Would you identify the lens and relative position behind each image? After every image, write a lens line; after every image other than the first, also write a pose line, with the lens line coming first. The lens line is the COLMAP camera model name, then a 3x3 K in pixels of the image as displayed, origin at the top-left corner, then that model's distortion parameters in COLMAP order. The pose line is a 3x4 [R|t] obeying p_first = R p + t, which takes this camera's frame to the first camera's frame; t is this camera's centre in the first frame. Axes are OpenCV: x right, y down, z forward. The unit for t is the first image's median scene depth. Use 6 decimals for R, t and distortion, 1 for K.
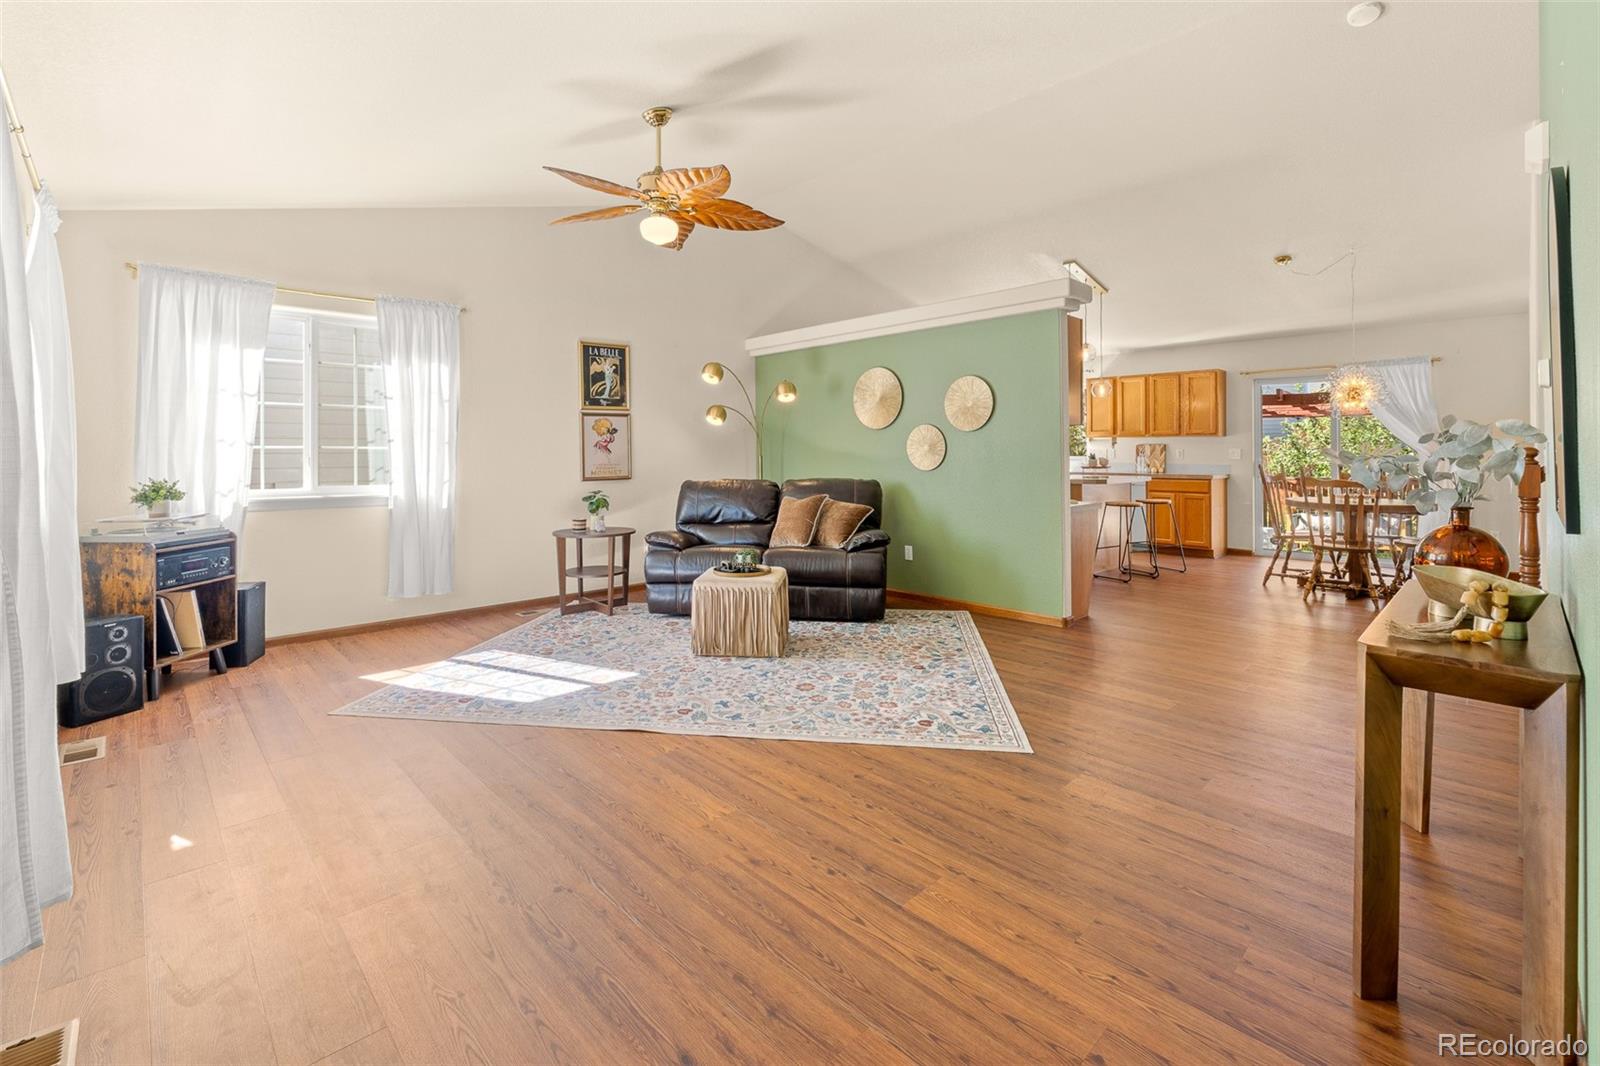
lens RADIAL K [[693.8, 0, 804.1], [0, 693.8, 460.2], [0, 0, 1]] dist [-0.001538, -0.000121]
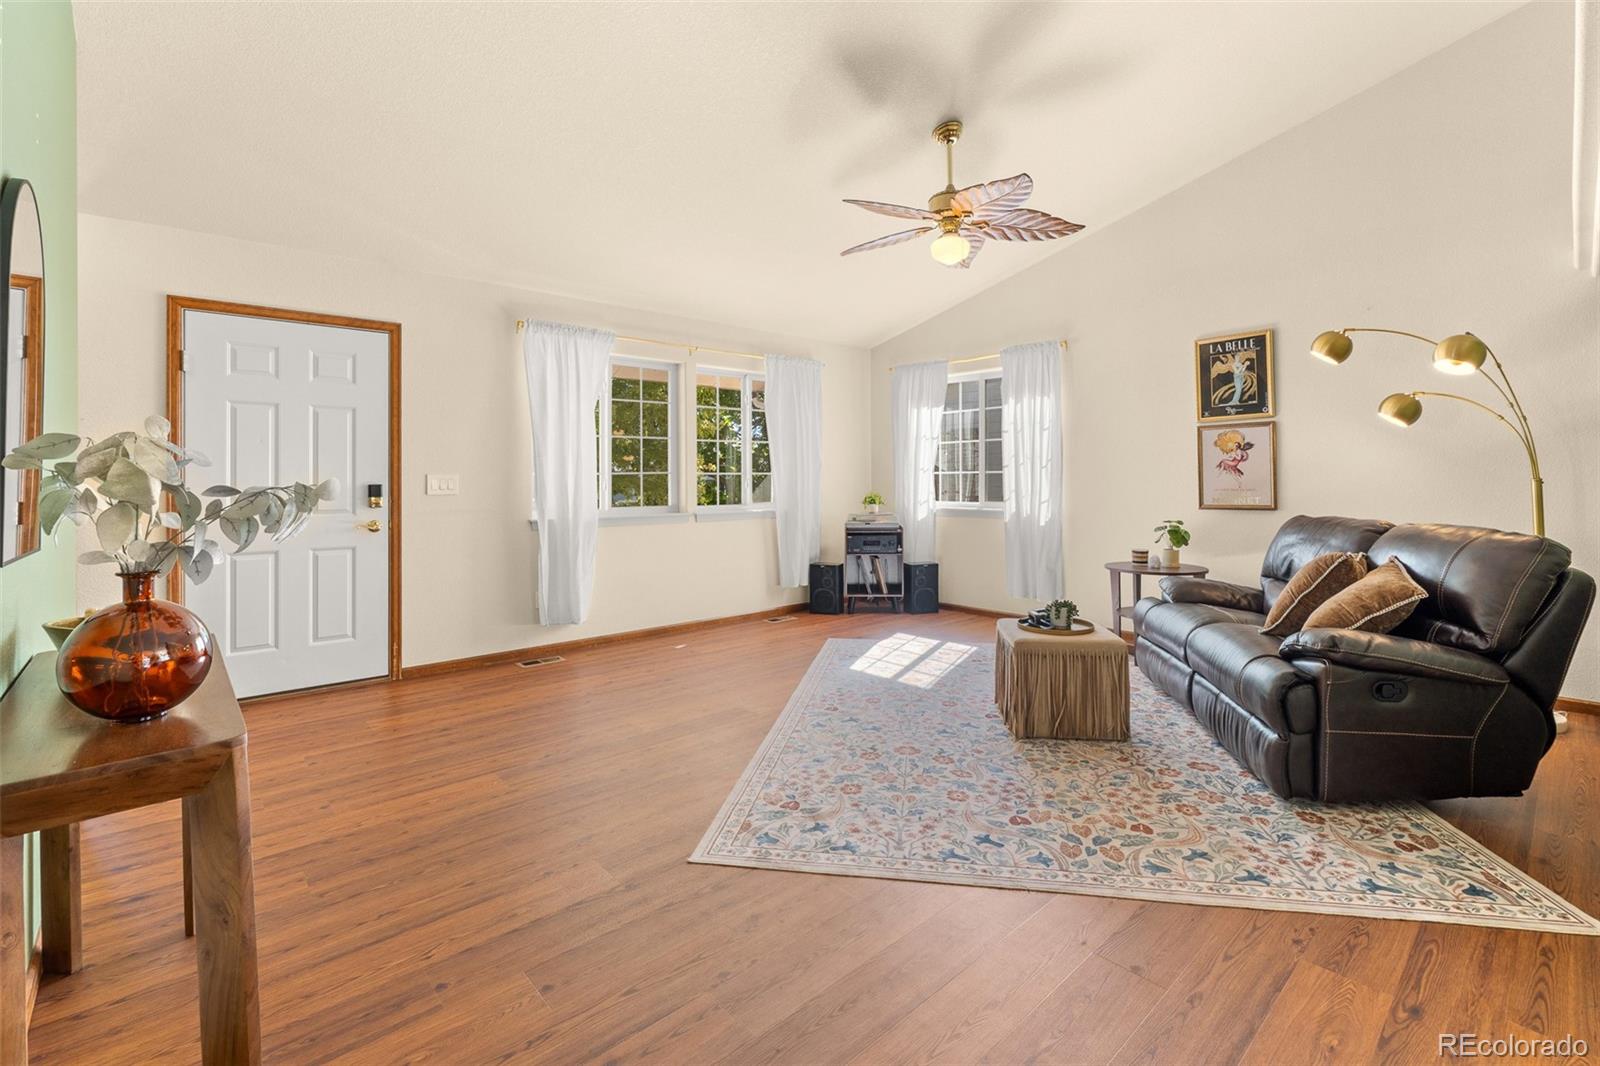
lens RADIAL K [[694.6, 0, 797.2], [0, 694.6, 473.6], [0, 0, 1]] dist [-0.000221, -0.000128]
pose [[-0.023318, -0.005992, -0.999710, 0.517868], [-0.004073, 0.999974, -0.005898, -0.005001], [0.999720, 0.003935, -0.023342, 0.530039]]
